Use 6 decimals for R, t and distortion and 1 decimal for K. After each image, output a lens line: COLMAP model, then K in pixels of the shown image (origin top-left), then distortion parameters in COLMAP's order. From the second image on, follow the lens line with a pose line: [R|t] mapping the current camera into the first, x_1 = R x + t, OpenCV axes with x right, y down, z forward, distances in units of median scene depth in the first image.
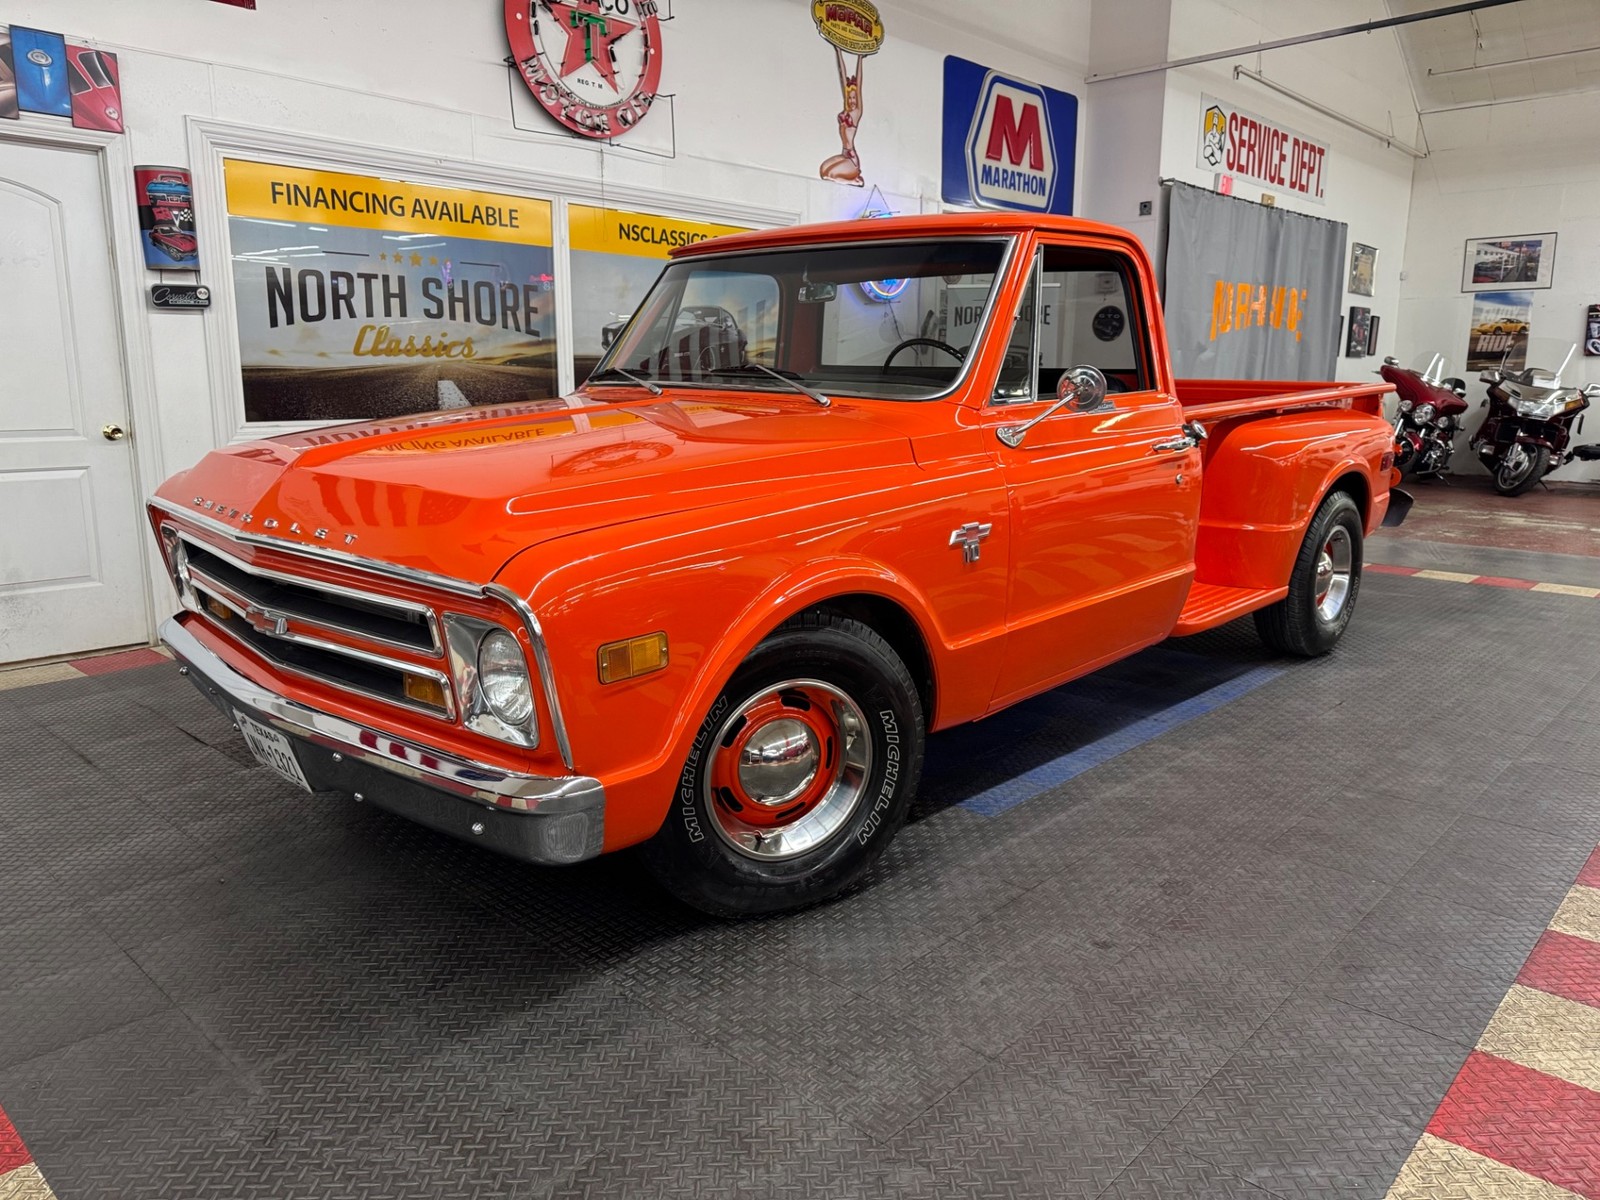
lens RADIAL K [[1139.6, 0, 825.6], [0, 1139.6, 591.9], [0, 0, 1]] dist [0.026765, -0.028426]
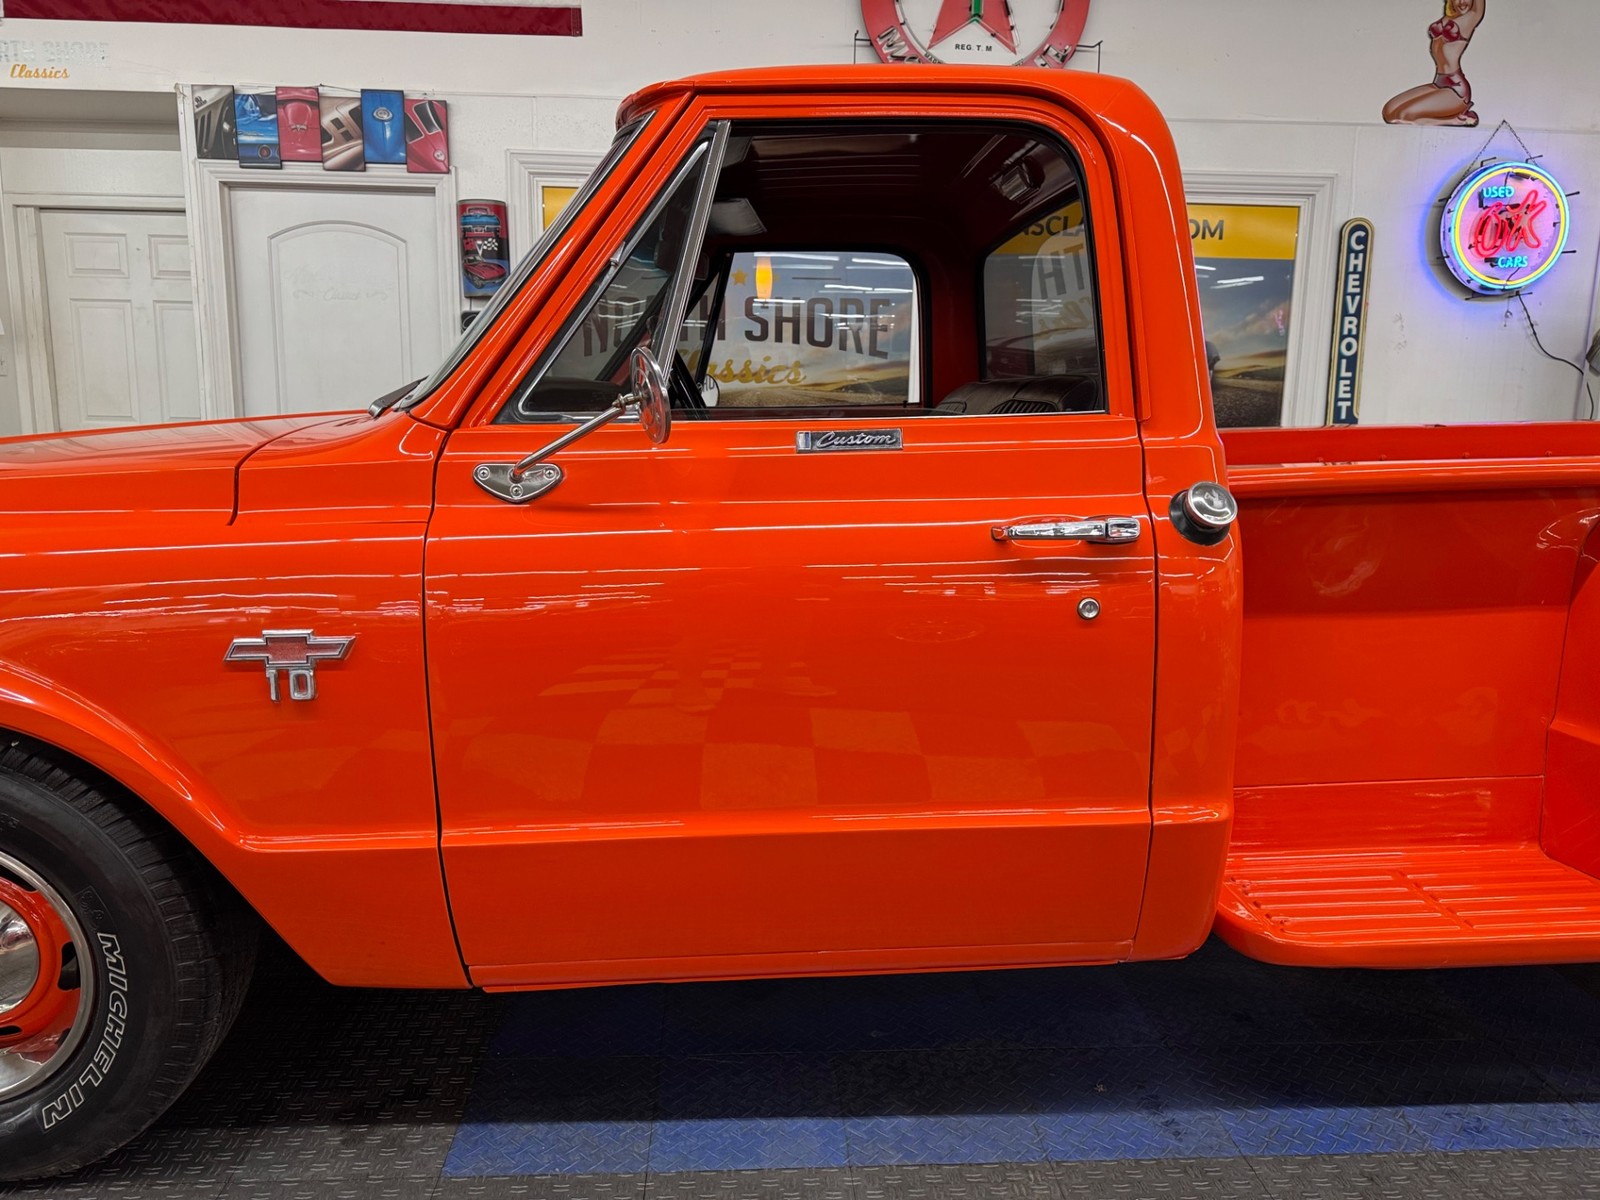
lens RADIAL K [[1139.6, 0, 801.7], [0, 1139.6, 599.4], [0, 0, 1]] dist [0.026765, -0.028426]
pose [[0.716791, 0.120354, -0.686823, 0.368795], [-0.144333, 0.989268, 0.022721, -0.067415], [0.682187, 0.082845, 0.726470, 0.423452]]
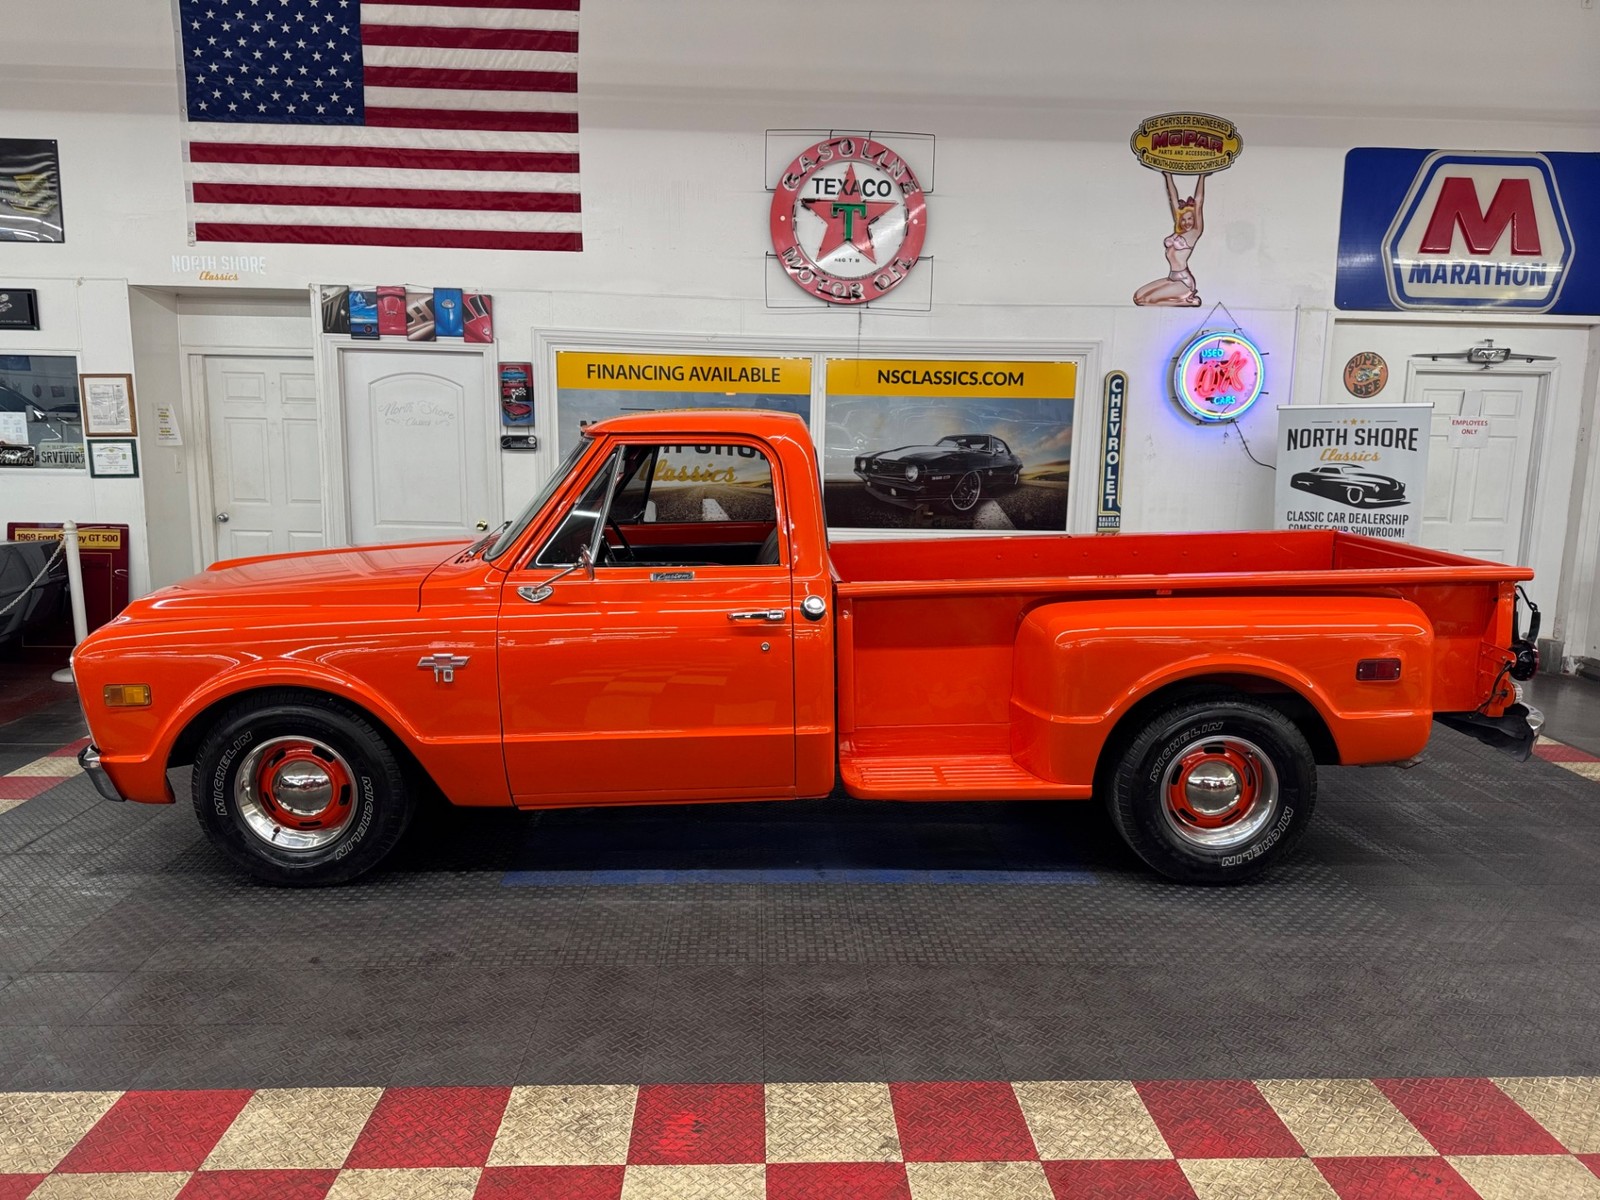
lens RADIAL K [[1143.3, 0, 815.2], [0, 1143.3, 601.2], [0, 0, 1]] dist [0.070650, -0.071735]
pose [[0.710532, 0.112982, -0.694535, 0.769232], [-0.148847, 0.988823, 0.008579, -0.110922], [0.687742, 0.097284, 0.719407, 0.166631]]
